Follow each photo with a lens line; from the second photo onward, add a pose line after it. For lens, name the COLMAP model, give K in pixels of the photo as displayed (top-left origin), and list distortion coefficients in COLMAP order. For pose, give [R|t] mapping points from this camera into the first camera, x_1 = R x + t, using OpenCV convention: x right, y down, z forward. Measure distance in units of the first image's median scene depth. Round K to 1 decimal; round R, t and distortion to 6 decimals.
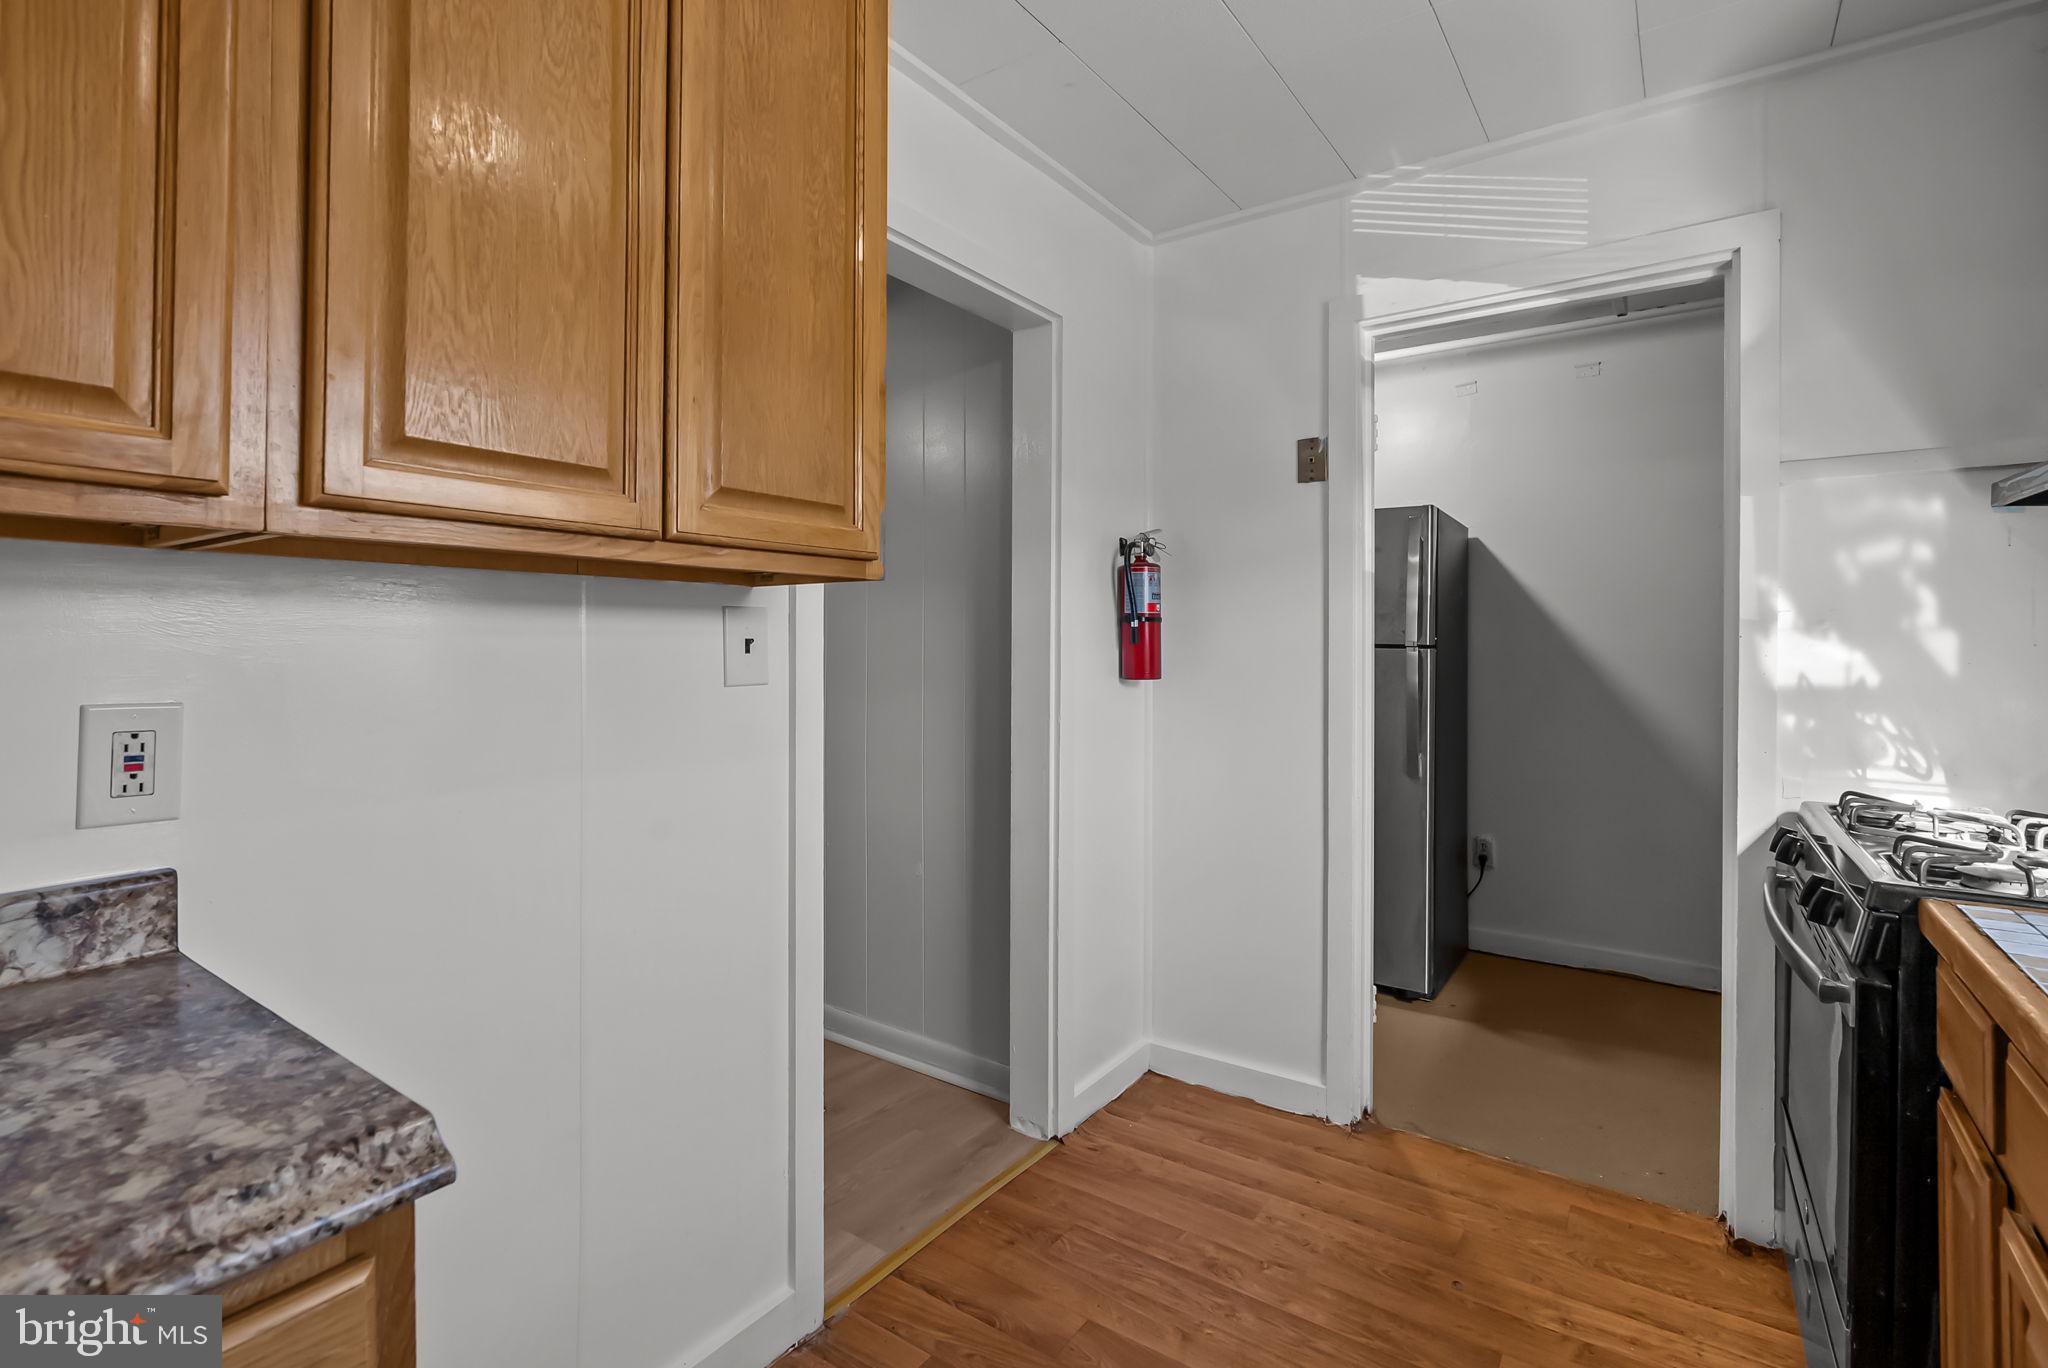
lens RADIAL K [[942.0, 0, 1022.0], [0, 942.0, 663.4], [0, 0, 1]] dist [-0.005703, 0.004216]
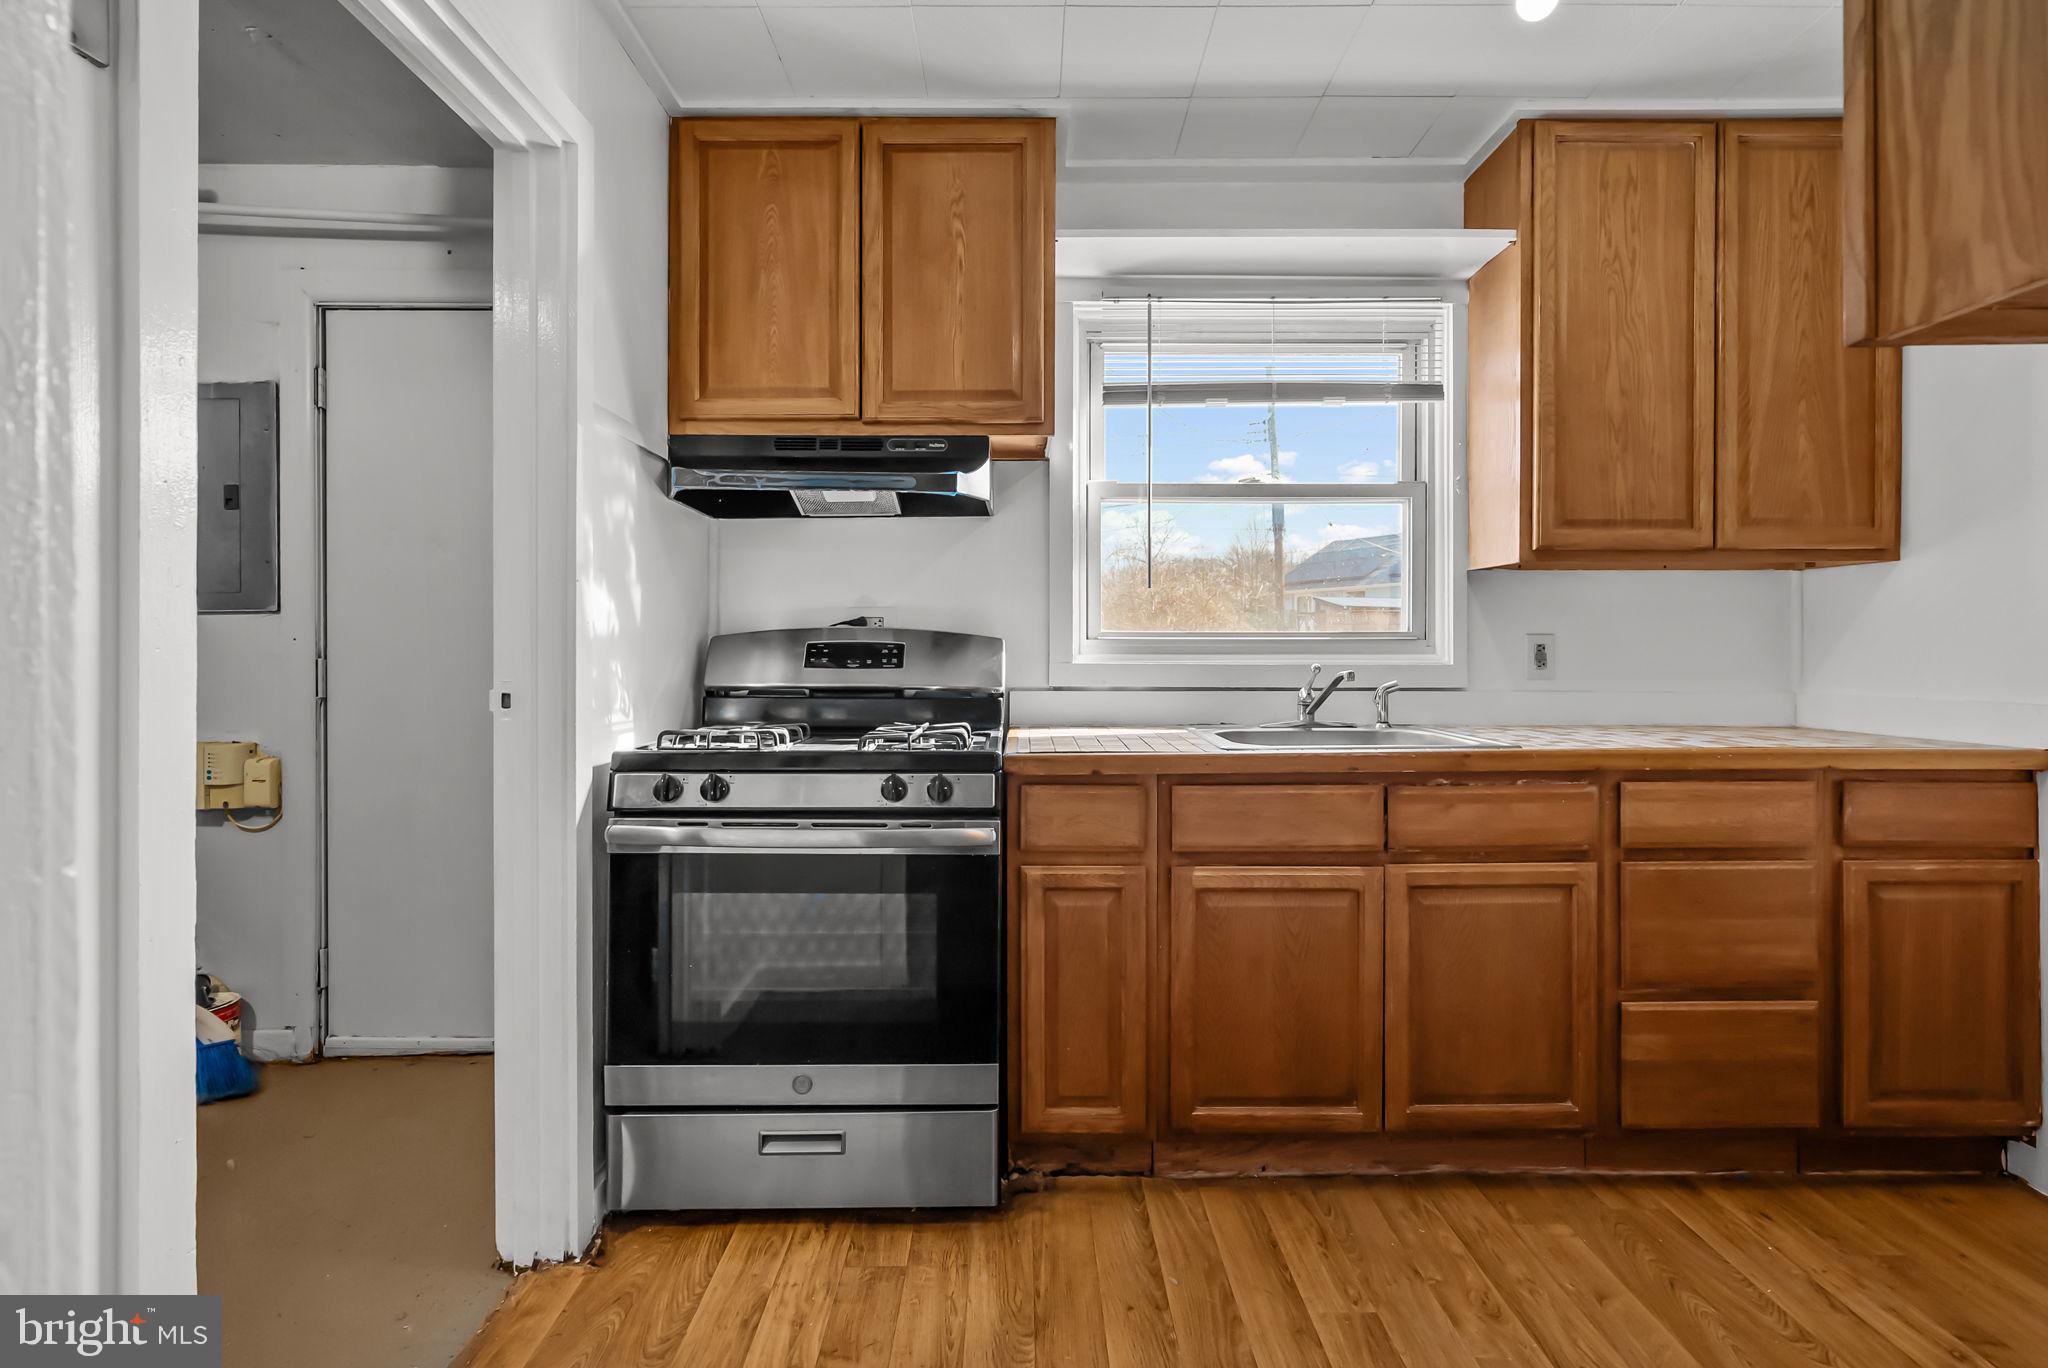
lens RADIAL K [[942.0, 0, 1038.0], [0, 942.0, 652.4], [0, 0, 1]] dist [-0.005703, 0.004216]
pose [[-0.594460, -0.013935, 0.804004, -0.233828], [0.002974, 0.999805, 0.019528, 0.029530], [-0.804119, 0.013999, -0.594303, 1.891654]]
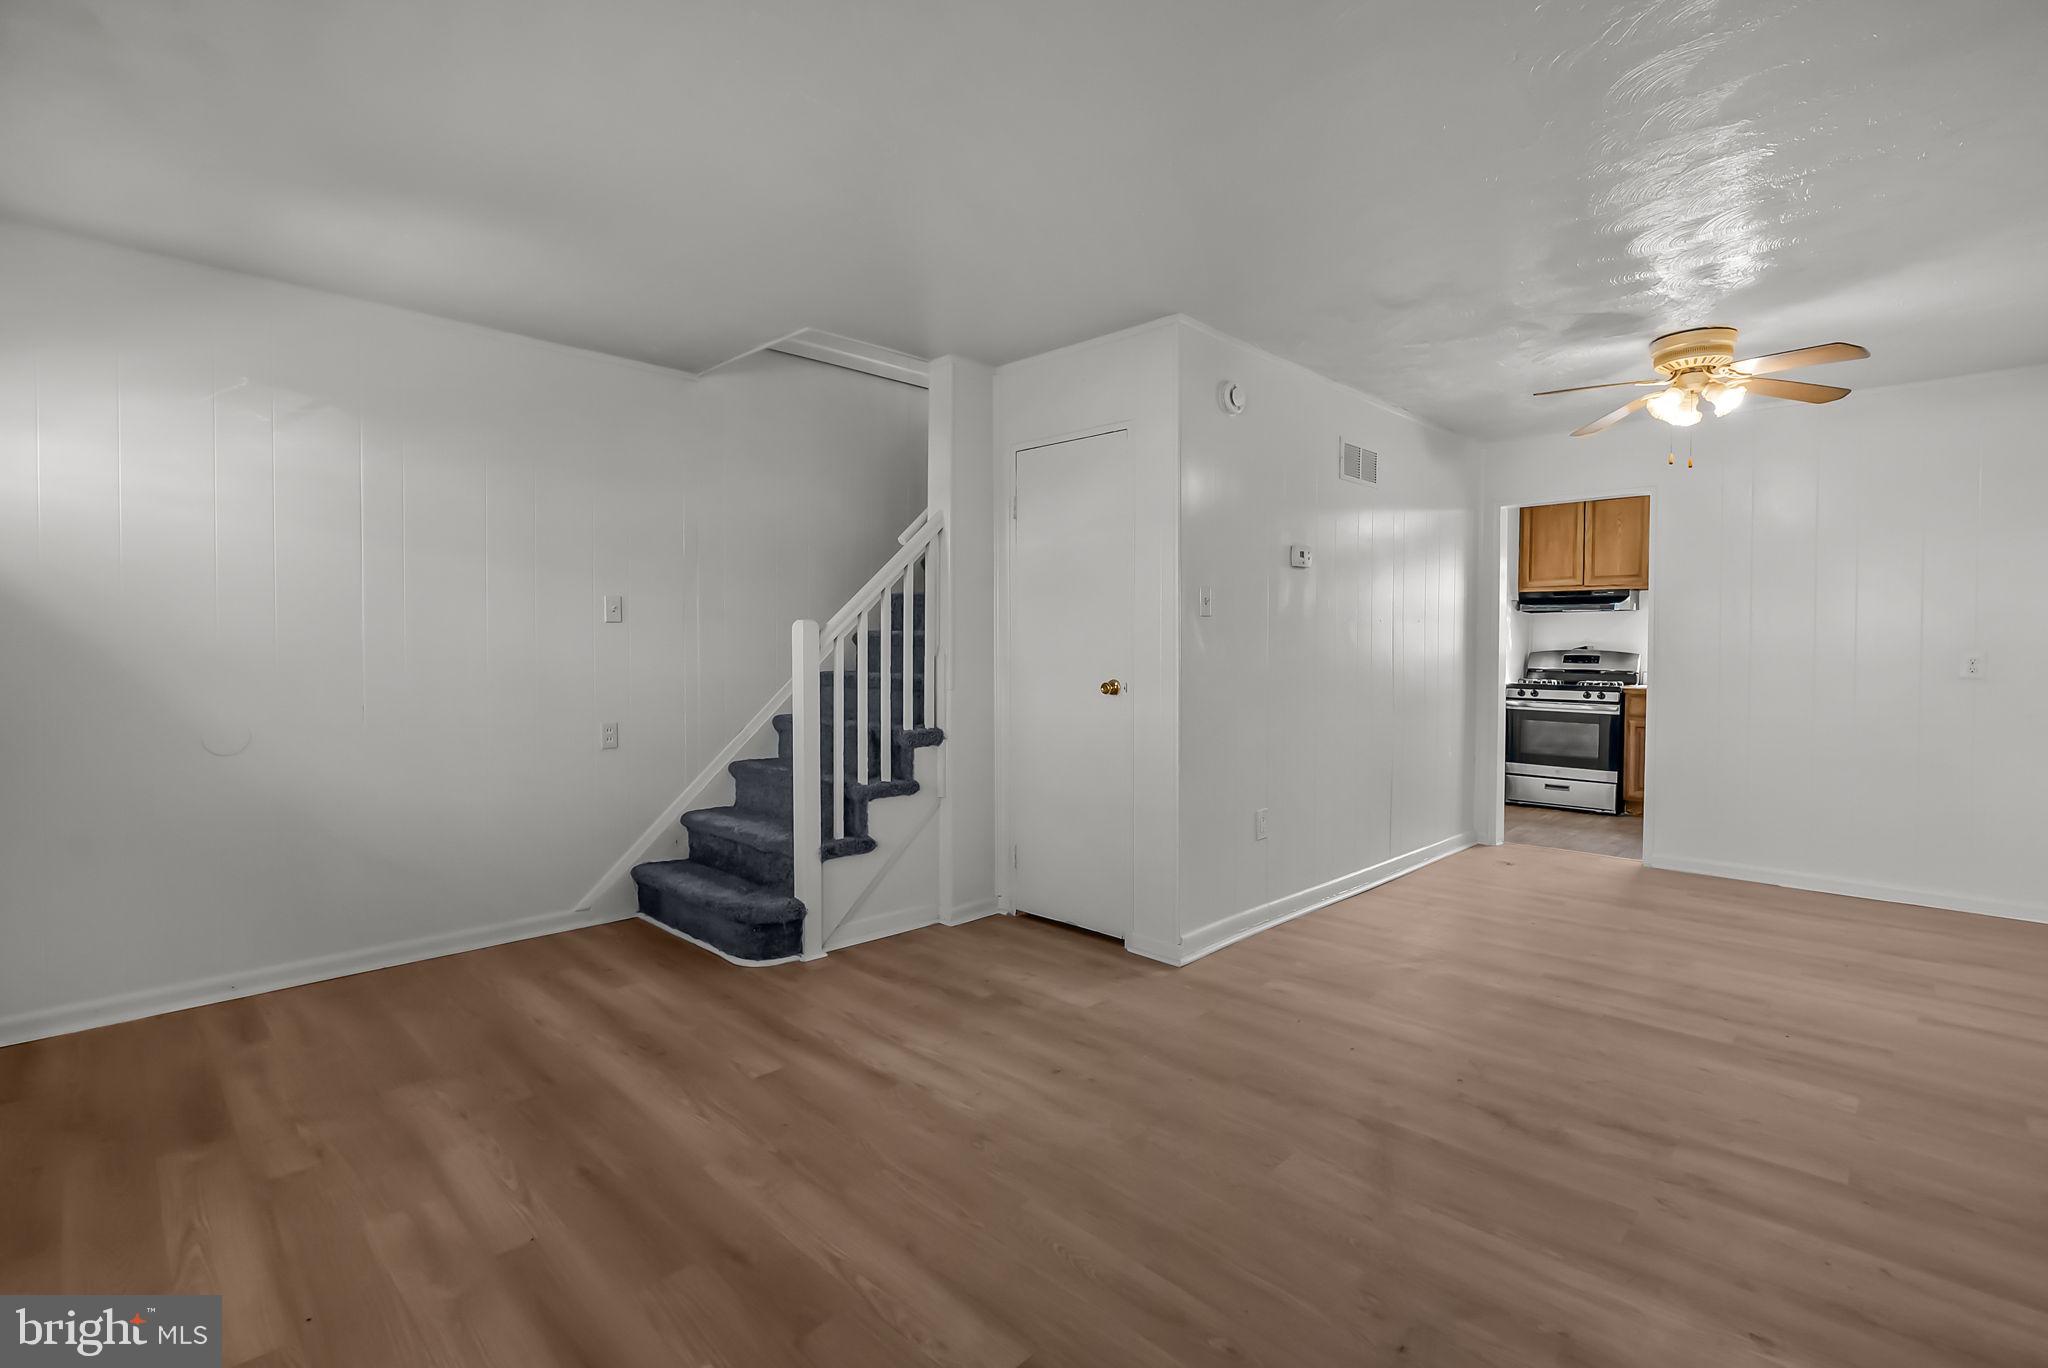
lens RADIAL K [[942.0, 0, 1029.0], [0, 942.0, 675.0], [0, 0, 1]] dist [-0.005703, 0.004216]
pose [[0.141793, -0.037923, 0.989170, -3.357028], [0.009491, 0.999272, 0.036950, -0.044932], [-0.989851, 0.004149, 0.142050, 3.087206]]
